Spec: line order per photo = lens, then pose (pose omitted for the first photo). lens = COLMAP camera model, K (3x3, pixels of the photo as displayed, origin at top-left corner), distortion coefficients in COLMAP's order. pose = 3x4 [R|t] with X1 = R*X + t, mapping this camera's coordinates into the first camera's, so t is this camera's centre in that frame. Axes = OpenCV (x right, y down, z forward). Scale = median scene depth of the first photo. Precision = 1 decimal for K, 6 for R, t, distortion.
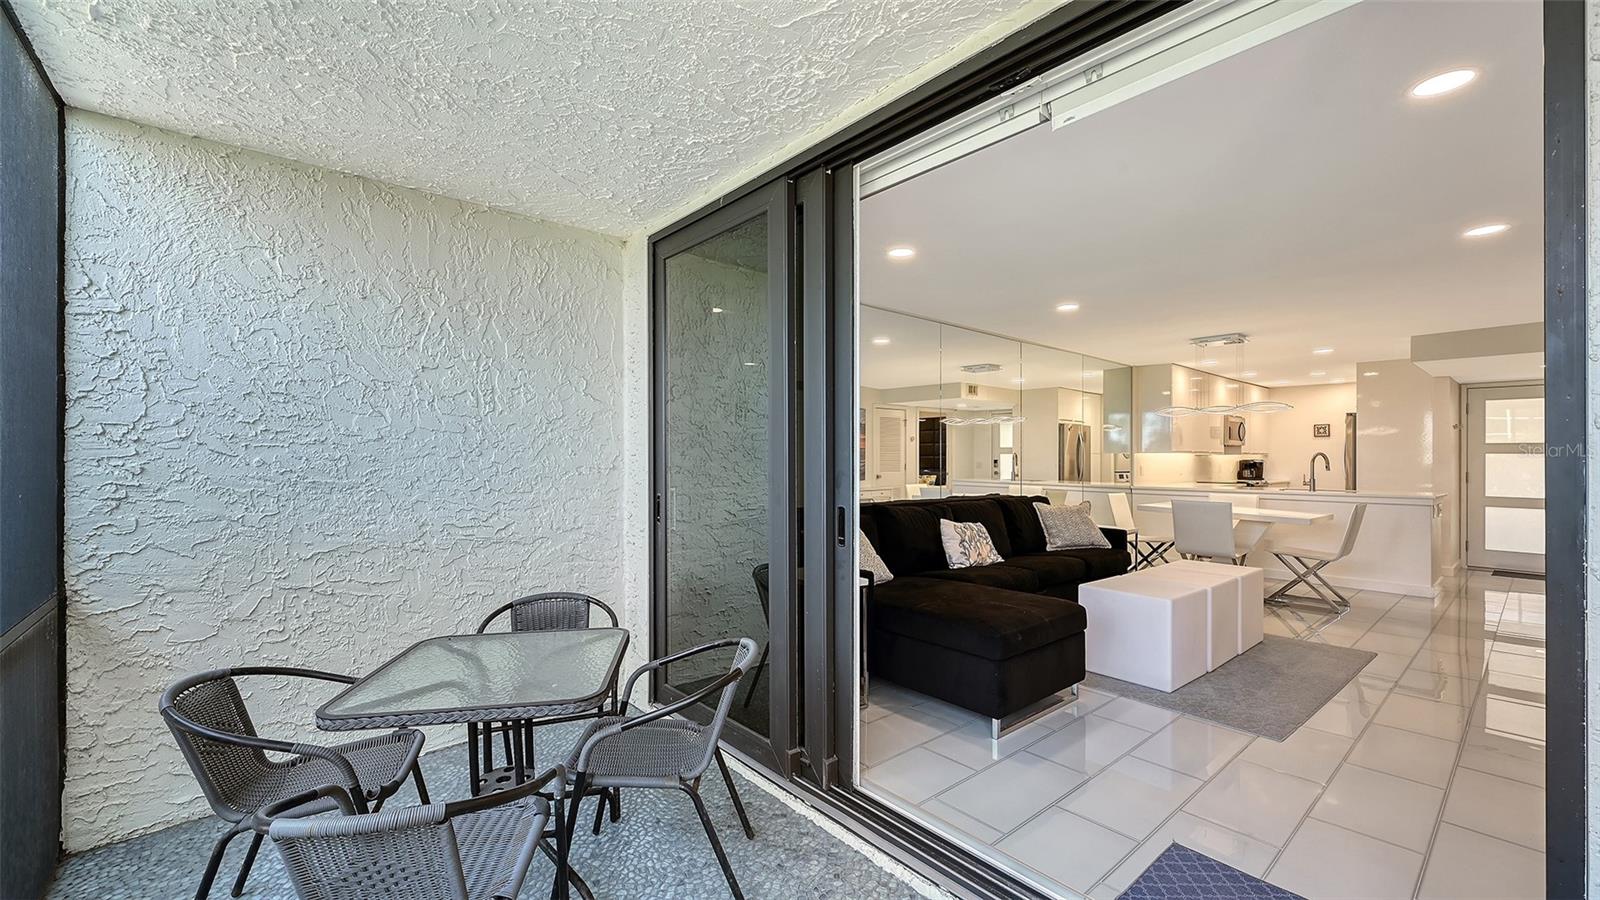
lens RADIAL K [[641.6, 0, 796.3], [0, 641.6, 452.1], [0, 0, 1]] dist [-0.004713, -0.000191]
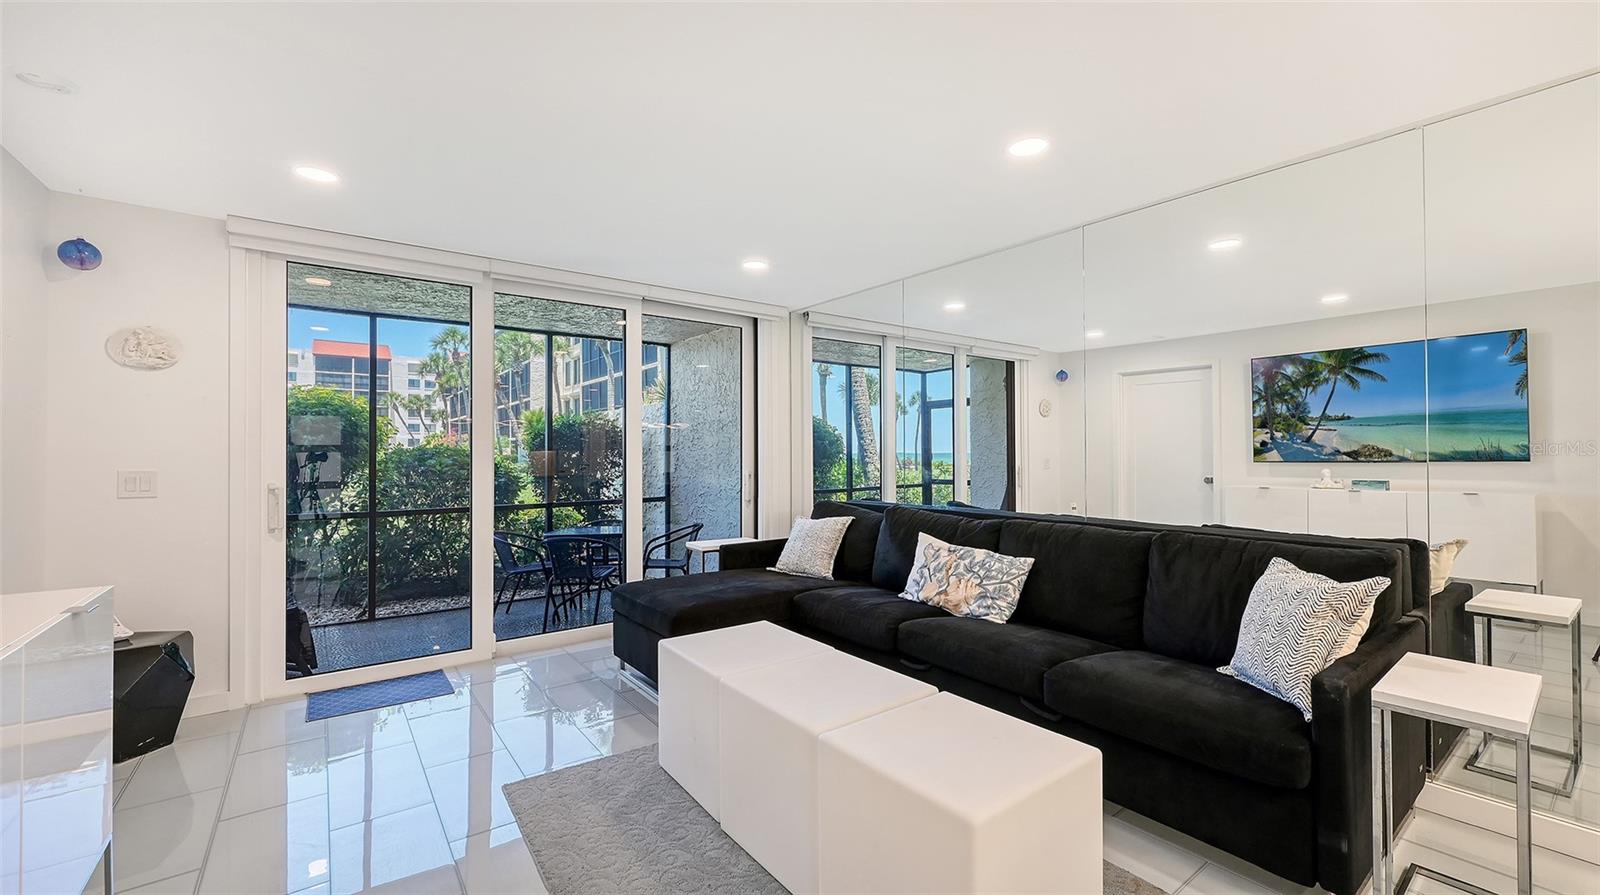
lens RADIAL K [[641.6, 0, 803.9], [0, 641.6, 448.5], [0, 0, 1]] dist [-0.004713, -0.000191]
pose [[-0.060460, -0.012335, -0.998094, 0.847742], [0.014105, 0.999813, -0.013210, 0.011486], [0.998071, -0.014876, -0.060275, 0.778106]]
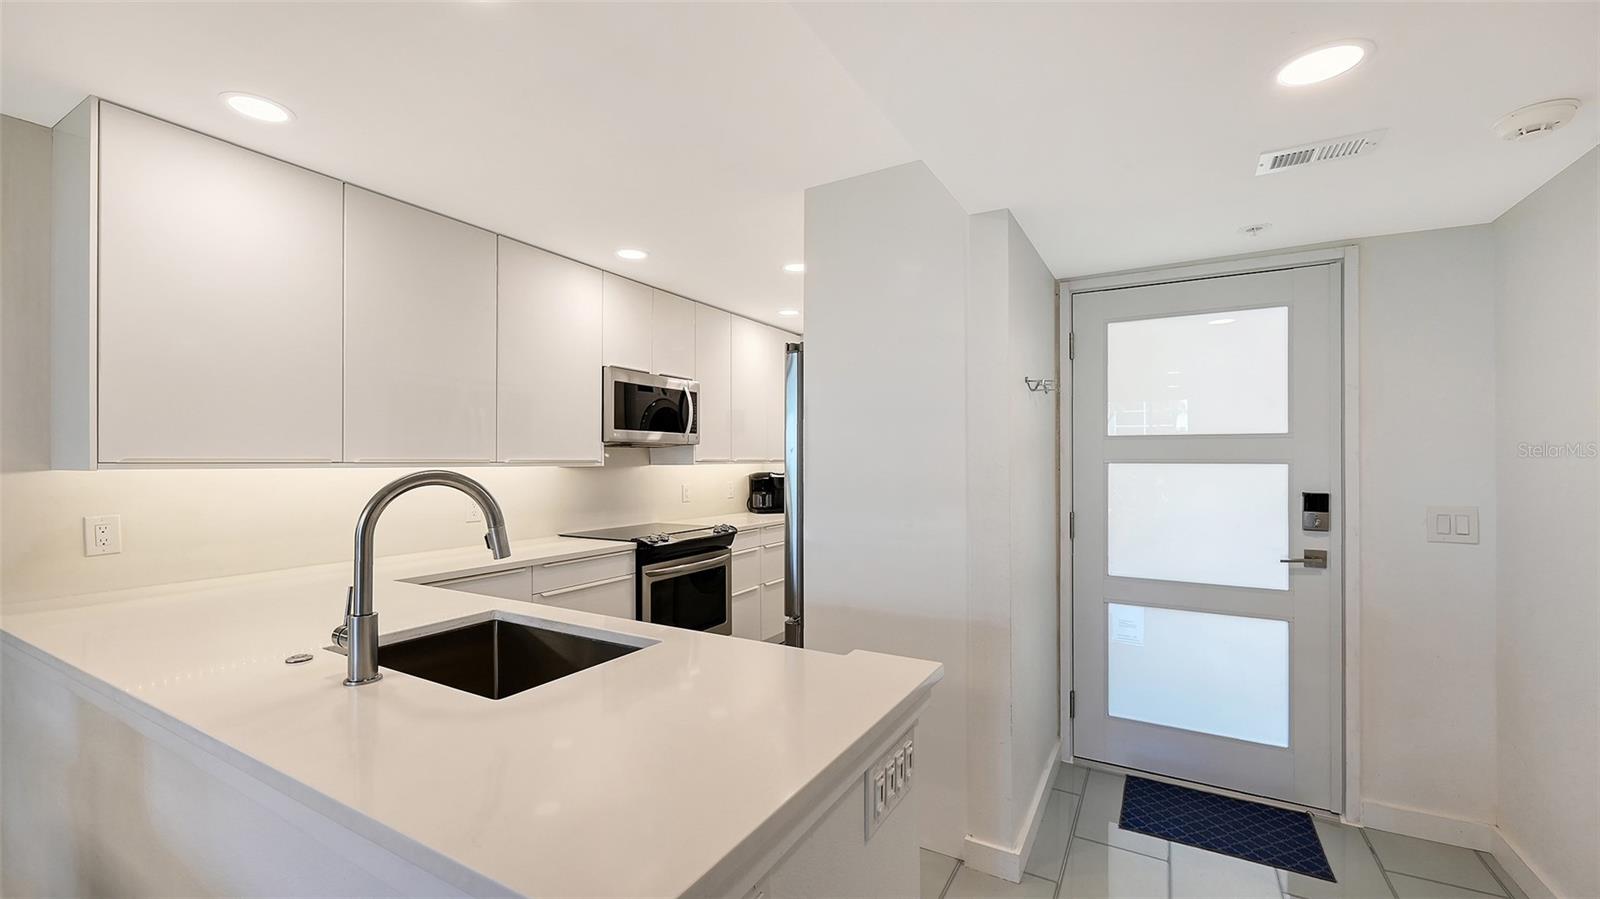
lens RADIAL K [[641.6, 0, 808.8], [0, 641.6, 453.3], [0, 0, 1]] dist [-0.004713, -0.000191]
pose [[0.934282, -0.001686, 0.356530, 1.022435], [0.002982, 0.999991, -0.003084, -0.004172], [-0.356522, 0.003945, 0.934279, 0.929541]]
